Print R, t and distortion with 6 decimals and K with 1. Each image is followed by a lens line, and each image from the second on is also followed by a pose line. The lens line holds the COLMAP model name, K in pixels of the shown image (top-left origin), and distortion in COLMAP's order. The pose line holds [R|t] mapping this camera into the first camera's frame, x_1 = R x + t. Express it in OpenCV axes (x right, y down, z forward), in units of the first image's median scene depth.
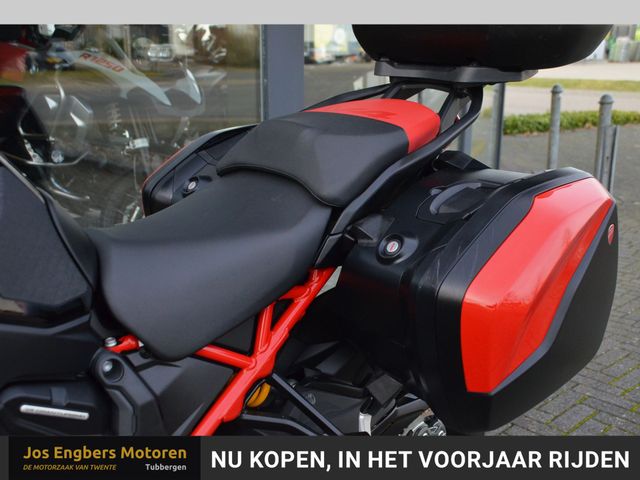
lens RADIAL K [[766.0, 0, 320.0], [0, 766.0, 240.0], [0, 0, 1]] dist [-0.002878, 0.067944]
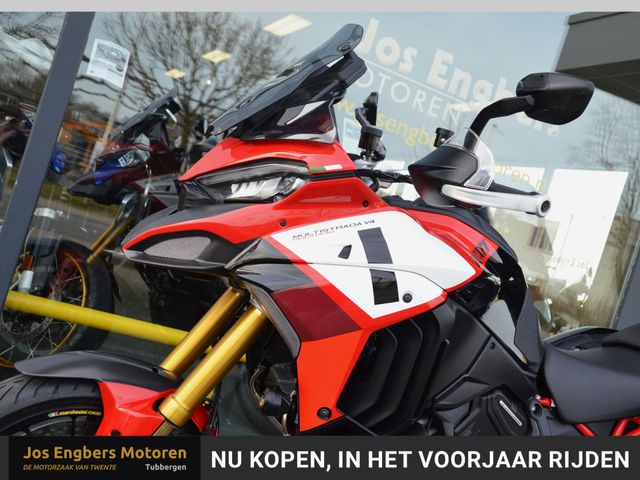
lens RADIAL K [[777.0, 0, 357.5], [0, 777.0, 240.1], [0, 0, 1]] dist [0.046426, 0.043977]
pose [[0.895425, 0.279294, -0.346712, -0.106488], [-0.372538, 0.896449, -0.239989, 0.358984], [0.243782, 0.344056, 0.906750, -0.802494]]
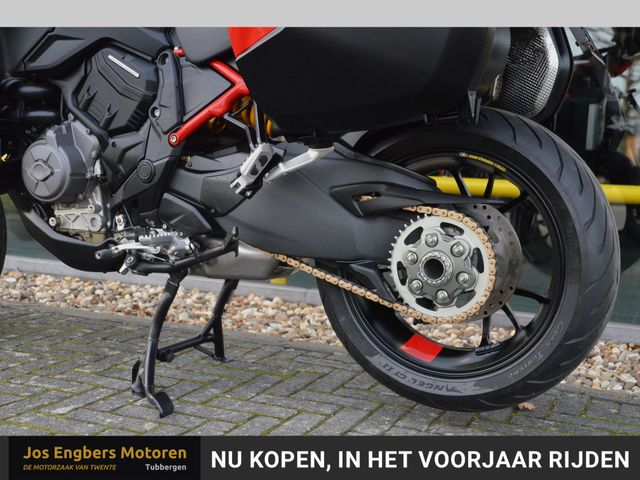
lens RADIAL K [[843.0, 0, 322.1], [0, 843.0, 250.7], [0, 0, 1]] dist [-0.019308, 0.992622]
pose [[0.368410, 0.120450, -0.921828, 1.435884], [-0.267918, 0.963258, 0.018789, 0.391896], [0.890221, 0.240052, 0.387145, 0.603758]]
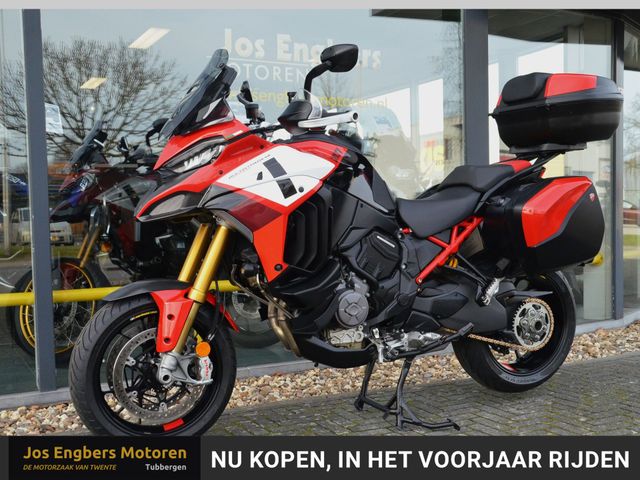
lens RADIAL K [[766.0, 0, 320.0], [0, 766.0, 240.0], [0, 0, 1]] dist [-0.002878, 0.067944]
pose [[0.957146, -0.012167, -0.289349, 0.255878], [-0.049936, 0.977219, -0.206276, 0.716251], [0.285267, 0.211885, 0.934734, -1.654237]]
